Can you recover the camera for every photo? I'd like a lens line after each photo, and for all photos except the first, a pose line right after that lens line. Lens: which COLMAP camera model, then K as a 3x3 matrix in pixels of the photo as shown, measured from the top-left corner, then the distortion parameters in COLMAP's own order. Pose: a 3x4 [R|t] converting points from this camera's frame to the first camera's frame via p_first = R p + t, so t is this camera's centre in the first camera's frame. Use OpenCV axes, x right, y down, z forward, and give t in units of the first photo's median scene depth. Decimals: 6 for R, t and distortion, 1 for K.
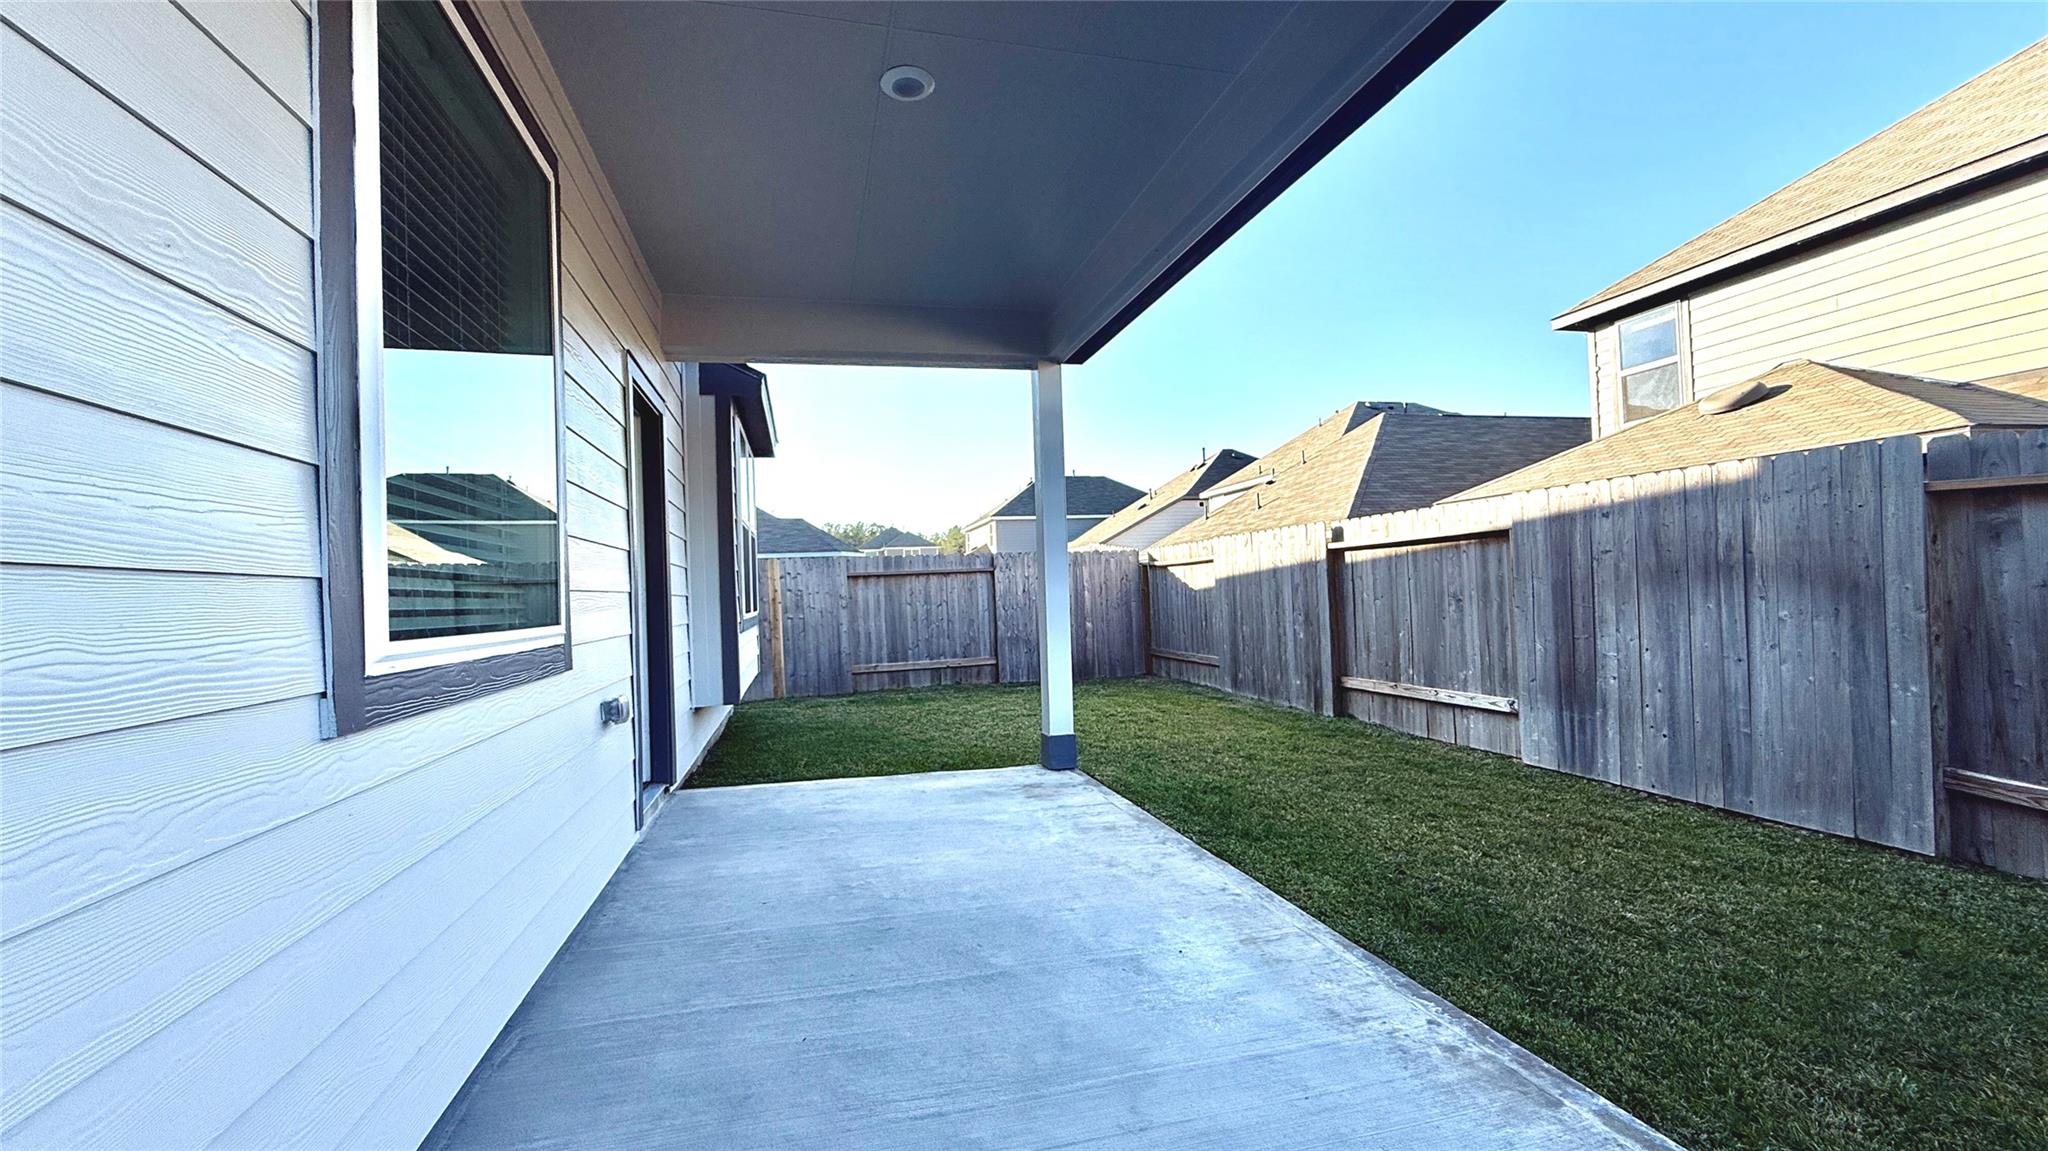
lens RADIAL K [[821.3, 0, 1026.0], [0, 821.3, 578.1], [0, 0, 1]] dist [-0.002798, -0.000033]
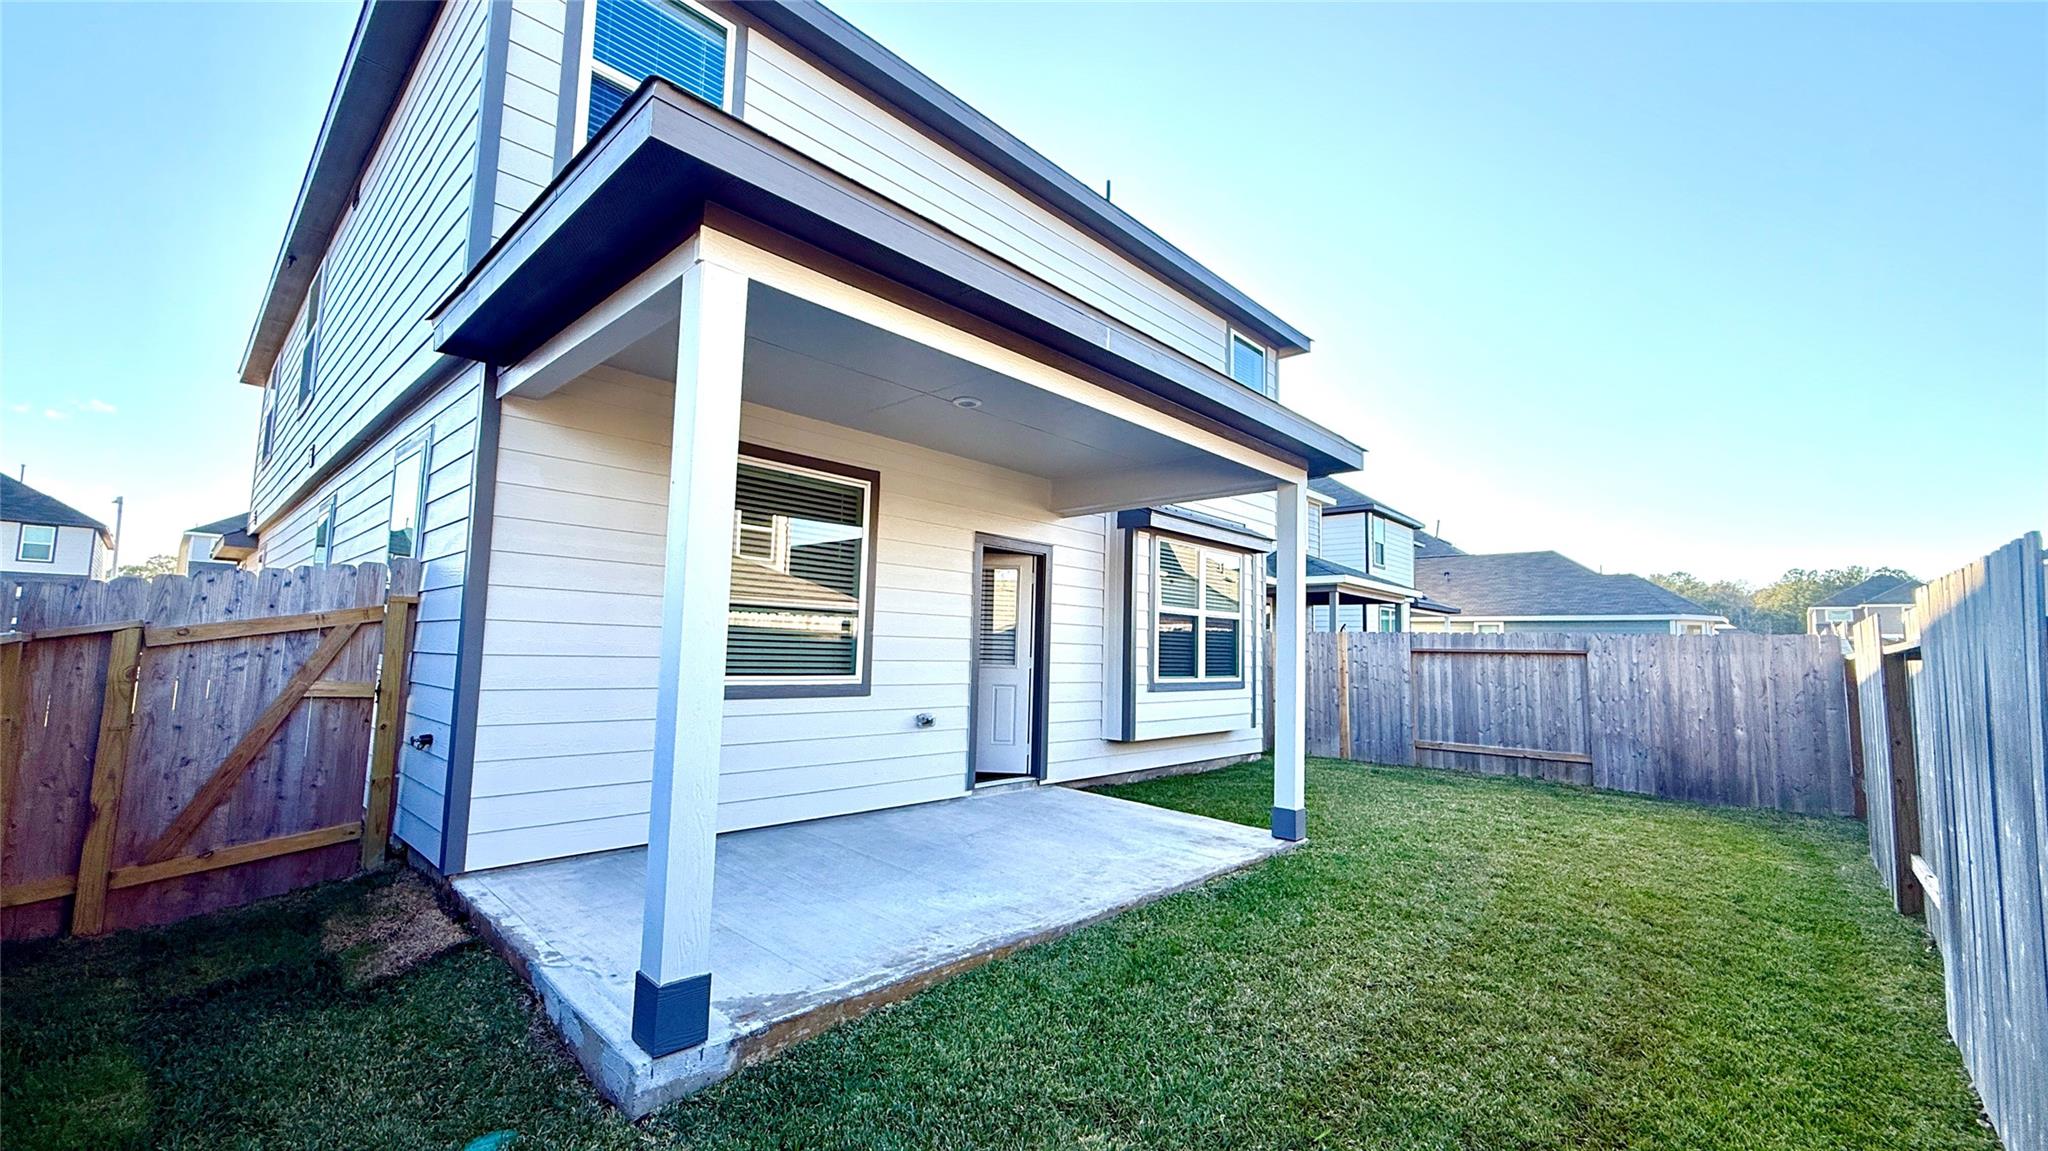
lens RADIAL K [[816.8, 0, 1011.5], [0, 816.8, 569.3], [0, 0, 1]] dist [0.009733, 0.000015]
pose [[0.520466, -0.032100, -0.853279, 0.404906], [-0.030796, 0.997937, -0.056327, -0.031818], [0.853327, 0.055594, 0.518403, 0.032246]]
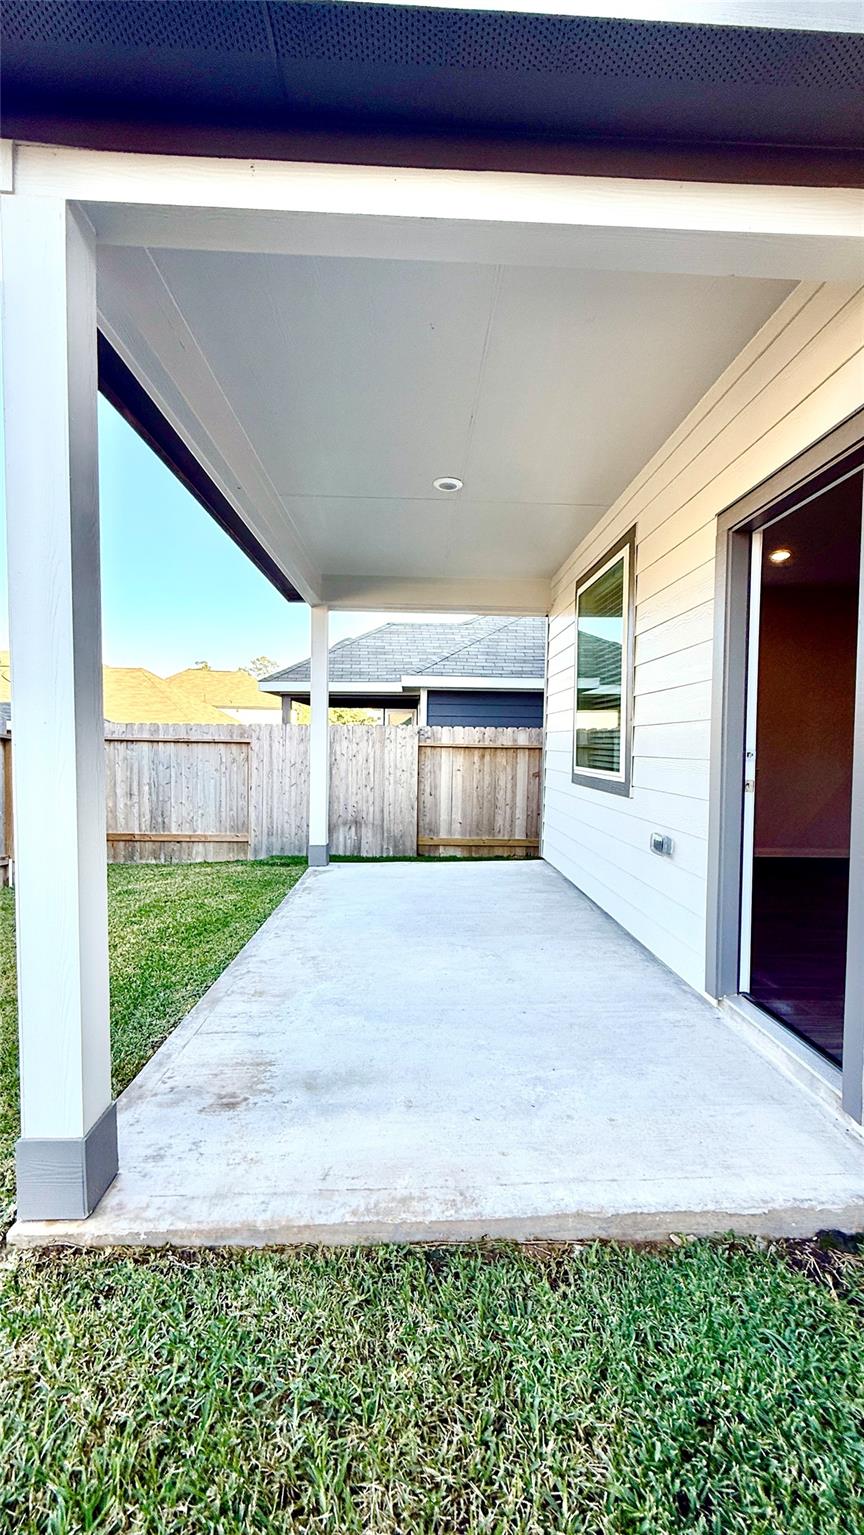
lens RADIAL K [[615.6, 0, 432.0], [0, 615.6, 767.5], [0, 0, 1]] dist [-0.002798, -0.000033]
pose [[-0.973908, 0.017316, 0.226284, -0.108560], [0.021157, 0.999670, 0.014559, 0.002754], [-0.225957, 0.018967, -0.973953, 0.626715]]
